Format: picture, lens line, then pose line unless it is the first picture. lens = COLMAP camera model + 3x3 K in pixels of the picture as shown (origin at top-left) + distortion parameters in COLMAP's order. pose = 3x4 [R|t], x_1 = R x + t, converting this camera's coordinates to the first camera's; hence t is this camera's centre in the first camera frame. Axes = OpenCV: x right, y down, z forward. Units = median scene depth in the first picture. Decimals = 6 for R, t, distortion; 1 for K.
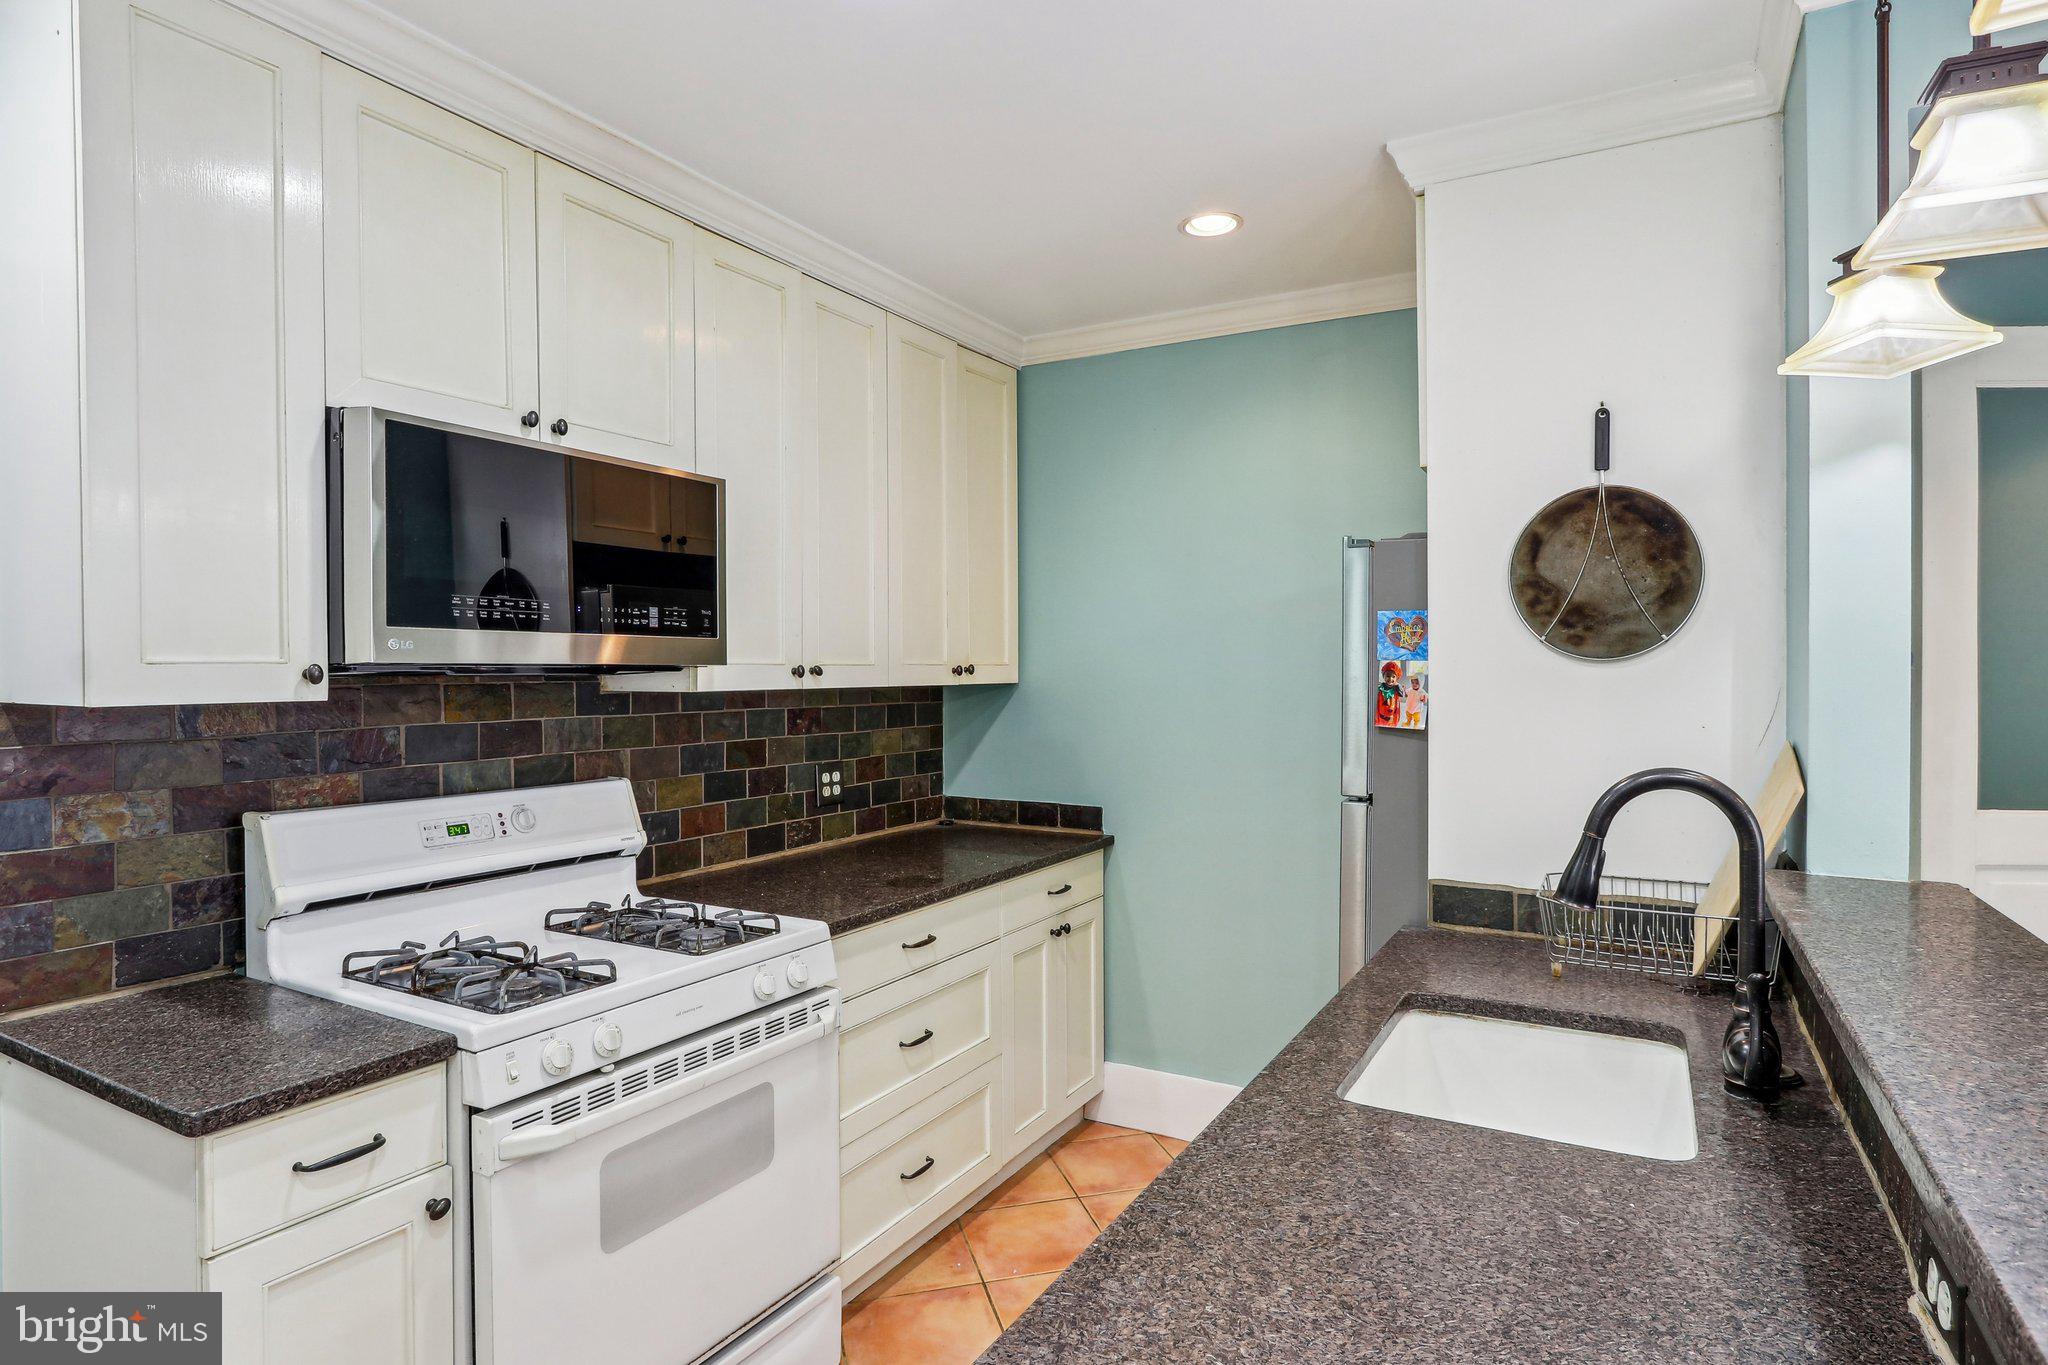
lens RADIAL K [[1095.9, 0, 1024.0], [0, 1095.9, 682.5], [0, 0, 1]] dist [-0.026265, 0.000795]
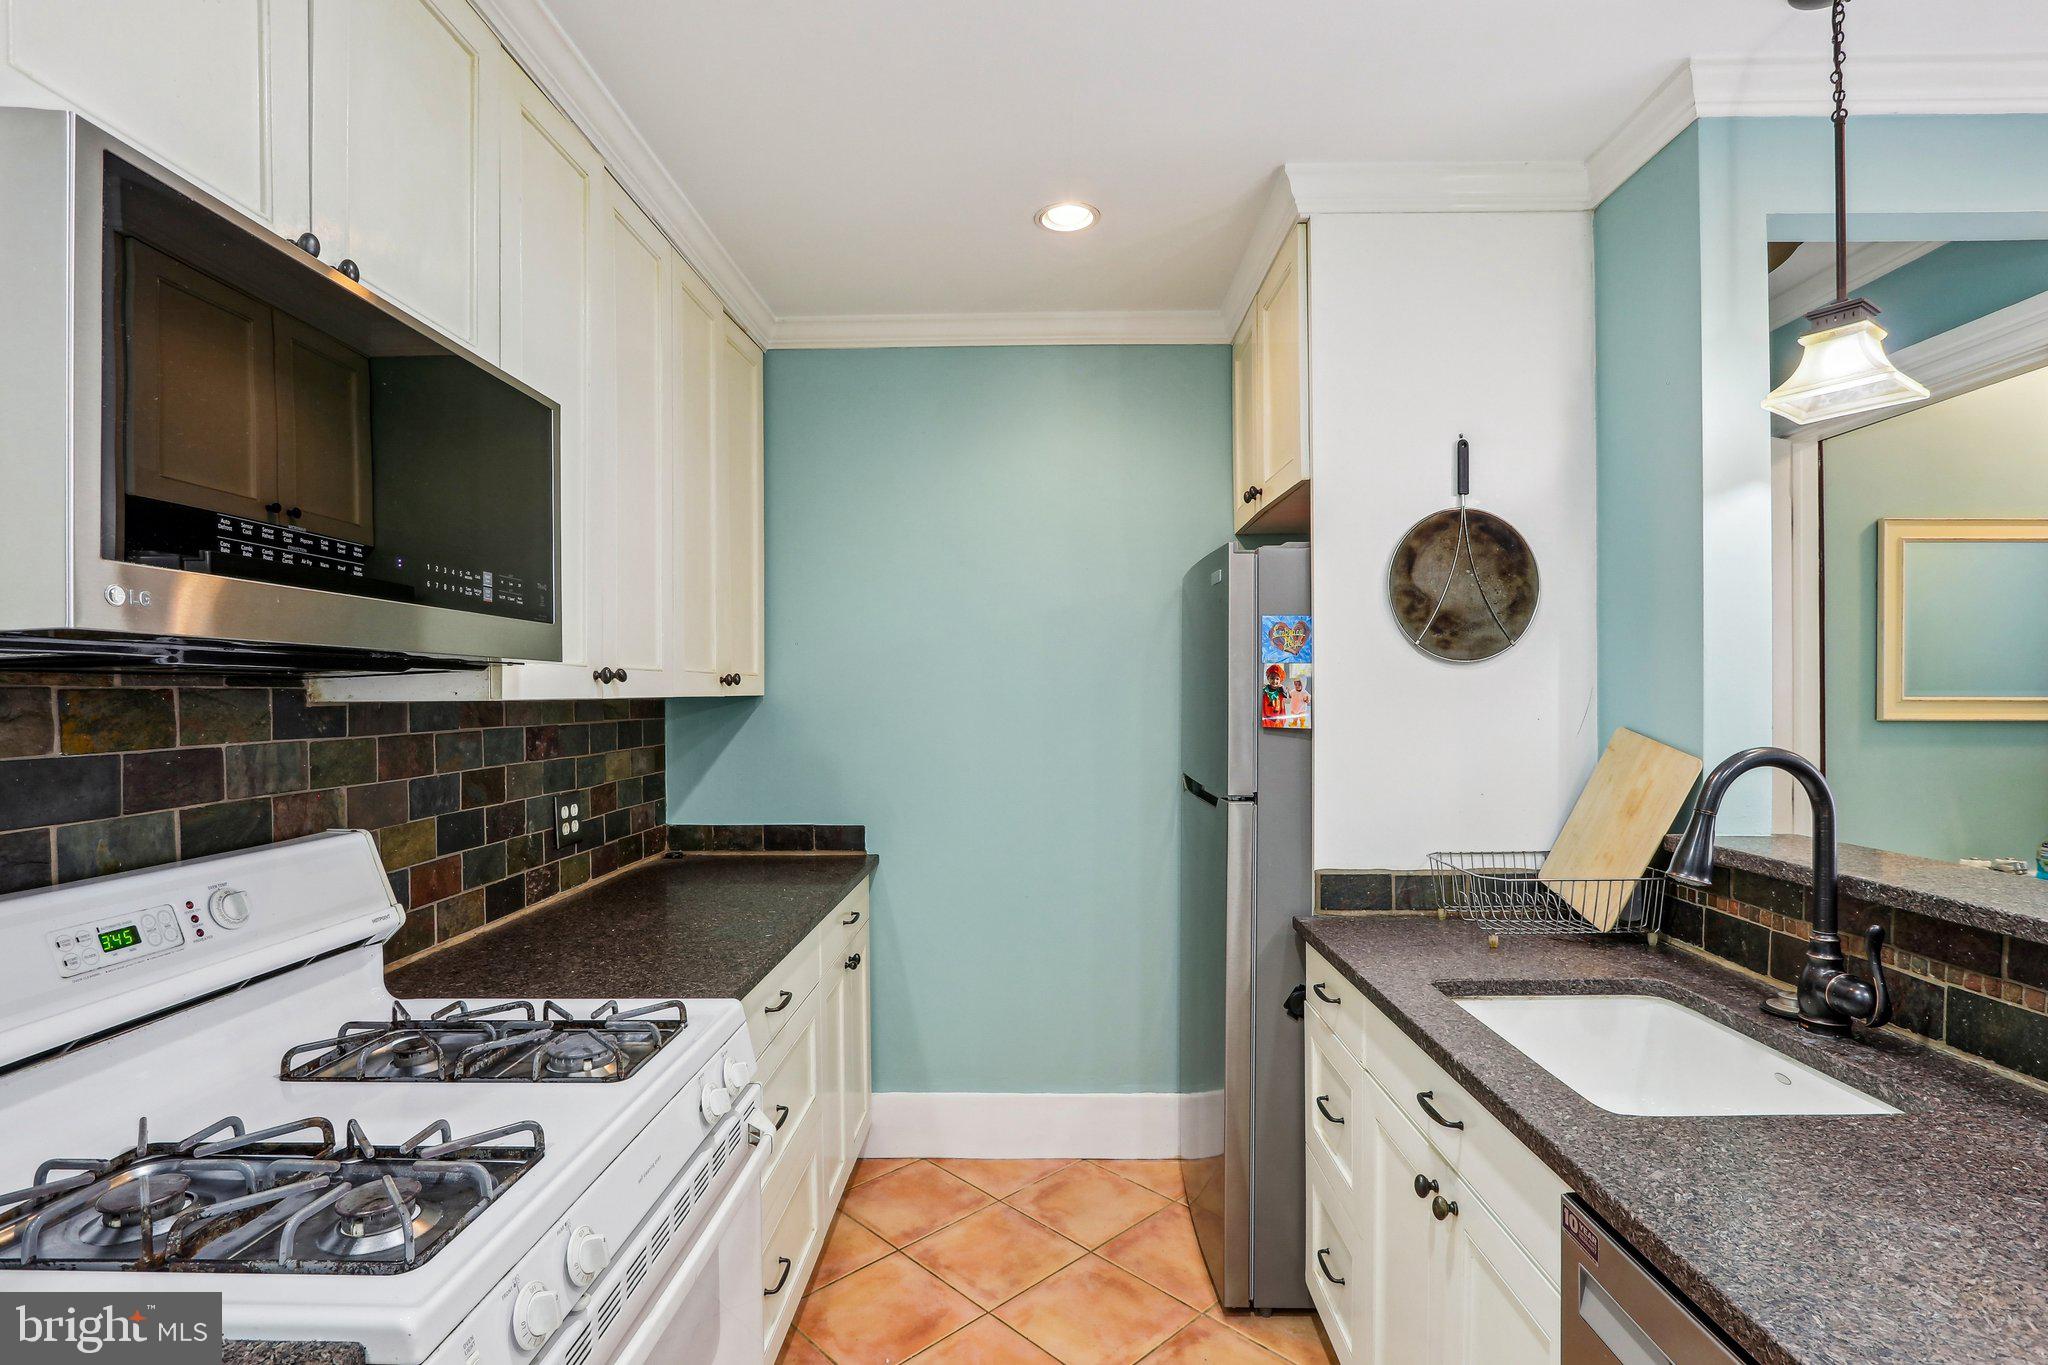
lens RADIAL K [[963.8, 0, 1020.0], [0, 963.8, 700.5], [0, 0, 1]] dist [-0.015932, 0.000812]
pose [[0.878845, -0.008791, 0.477026, -0.314604], [0.011872, 0.999924, -0.003447, 0.015518], [-0.476959, 0.008693, 0.878882, 0.305422]]
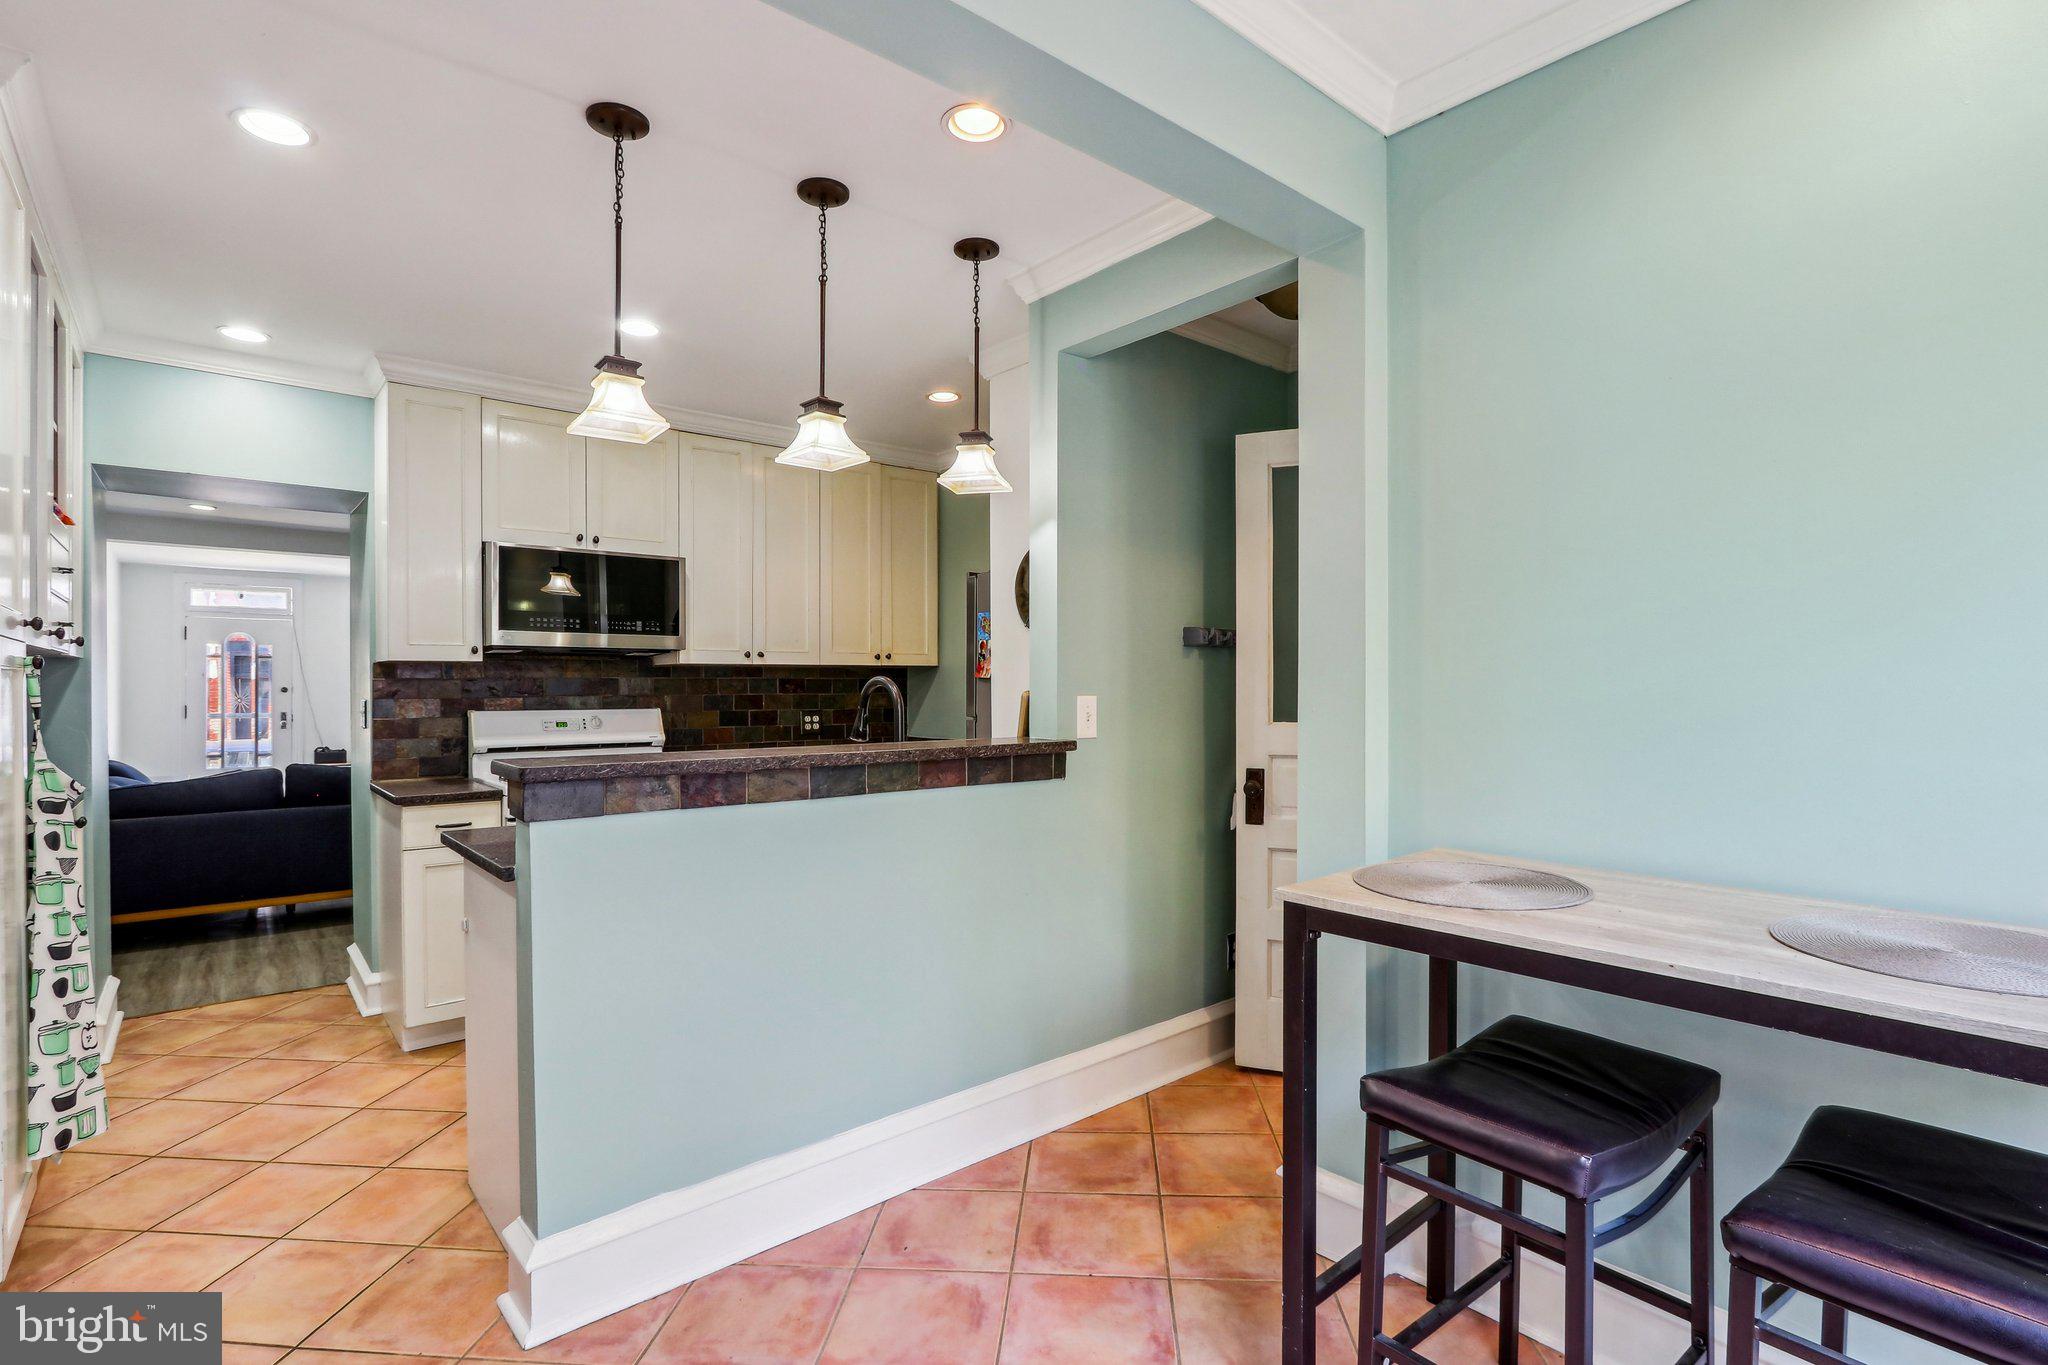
lens RADIAL K [[966.4, 0, 1024.0], [0, 966.4, 682.5], [0, 0, 1]] dist [-0.024943, 0.000371]
pose [[0.941790, -0.003264, -0.336185, 0.936971], [-0.001621, 0.999897, -0.014249, 0.070952], [0.336197, 0.013965, 0.941688, -0.477539]]
